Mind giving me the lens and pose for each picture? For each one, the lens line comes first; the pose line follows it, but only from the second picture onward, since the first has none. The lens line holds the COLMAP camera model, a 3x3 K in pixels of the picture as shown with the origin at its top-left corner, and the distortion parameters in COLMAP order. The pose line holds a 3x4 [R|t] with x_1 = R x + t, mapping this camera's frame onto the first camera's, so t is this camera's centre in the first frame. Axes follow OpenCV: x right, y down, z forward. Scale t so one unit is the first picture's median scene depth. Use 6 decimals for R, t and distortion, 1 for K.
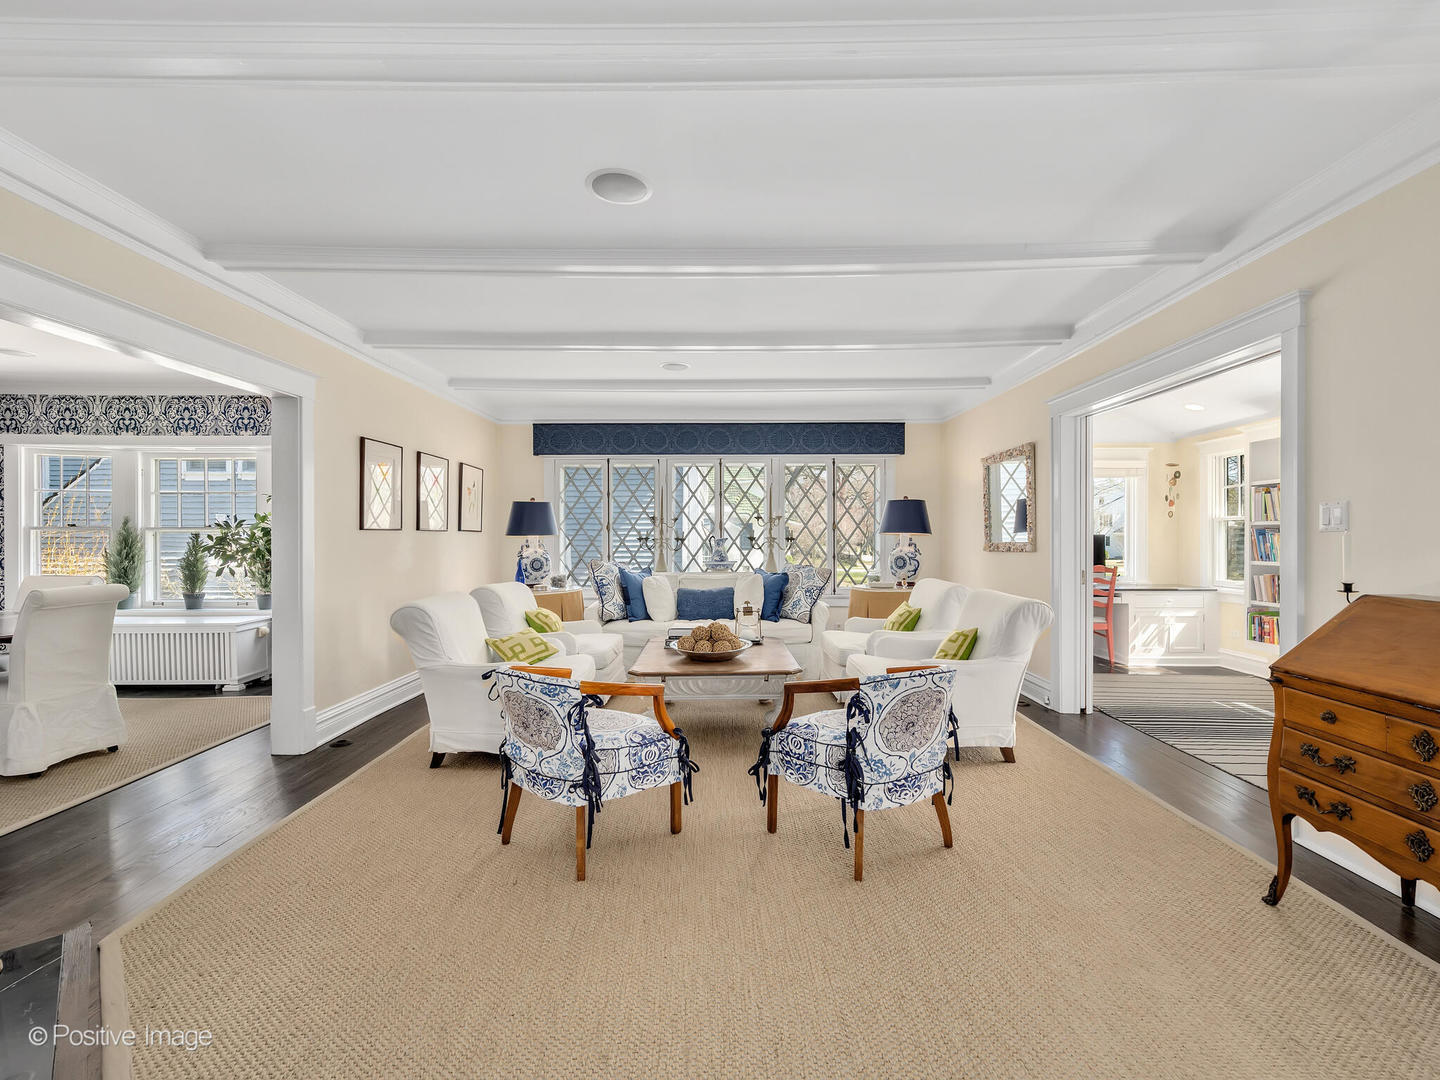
lens RADIAL K [[647.2, 0, 725.3], [0, 647.2, 538.8], [0, 0, 1]] dist [-0.000382, -0.000258]
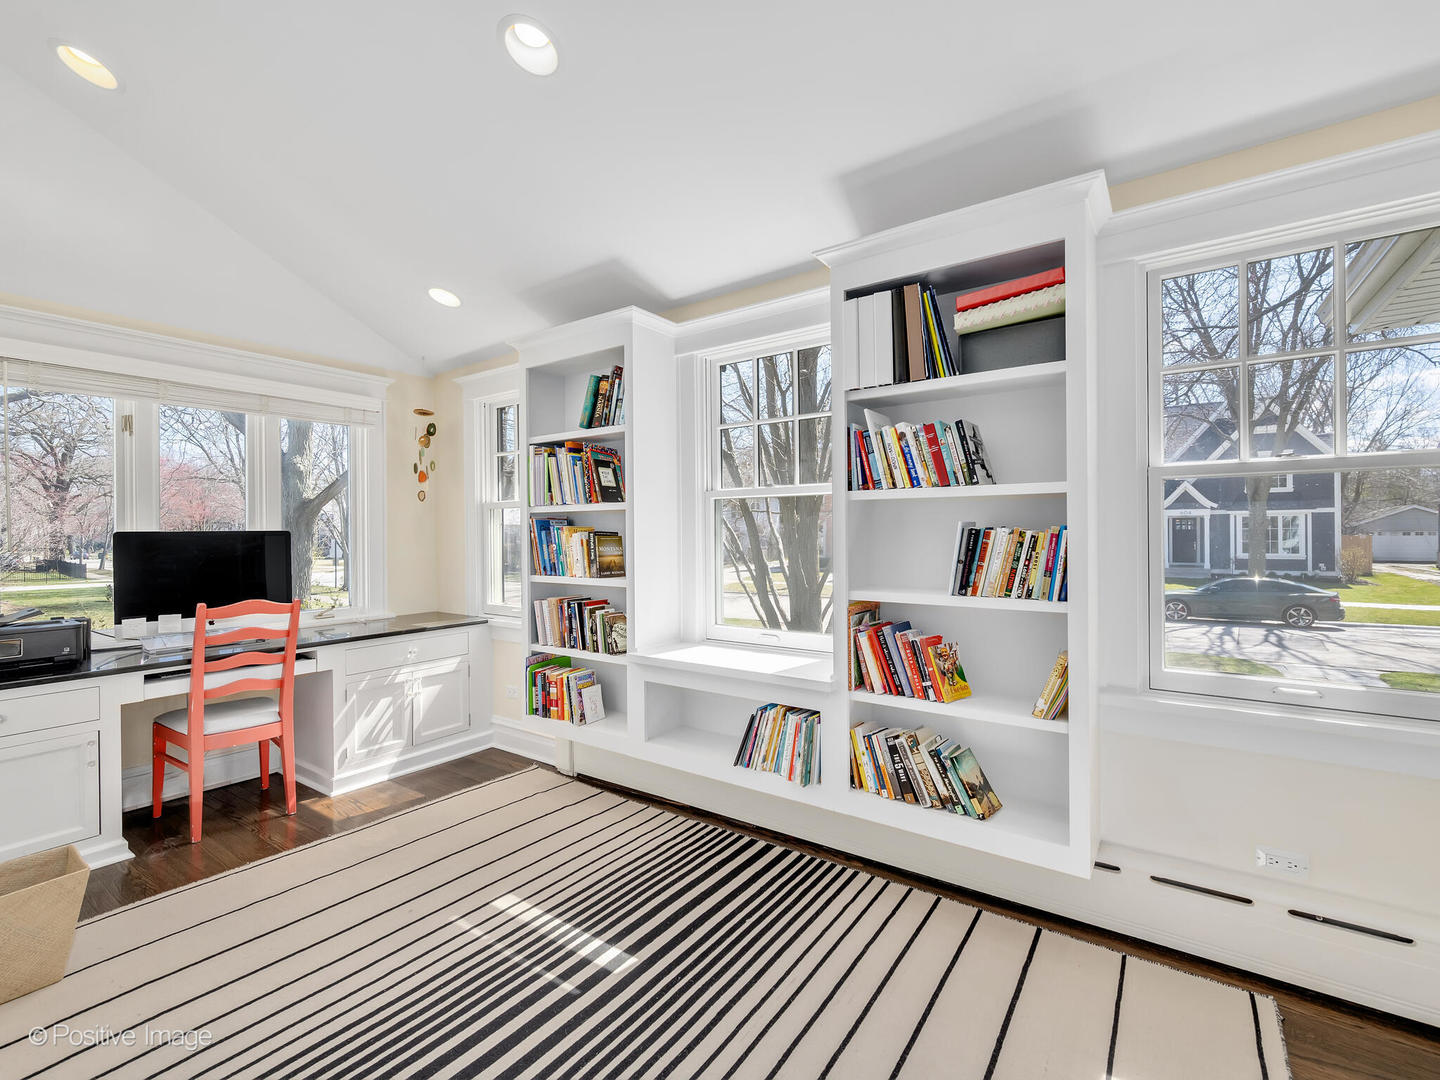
lens RADIAL K [[647.2, 0, 716.4], [0, 647.2, 533.8], [0, 0, 1]] dist [-0.000382, -0.000258]
pose [[0.580213, -0.009405, 0.814411, 0.439715], [0.007628, 0.999952, 0.006113, -0.005385], [-0.814429, 0.002666, 0.580257, 0.530537]]
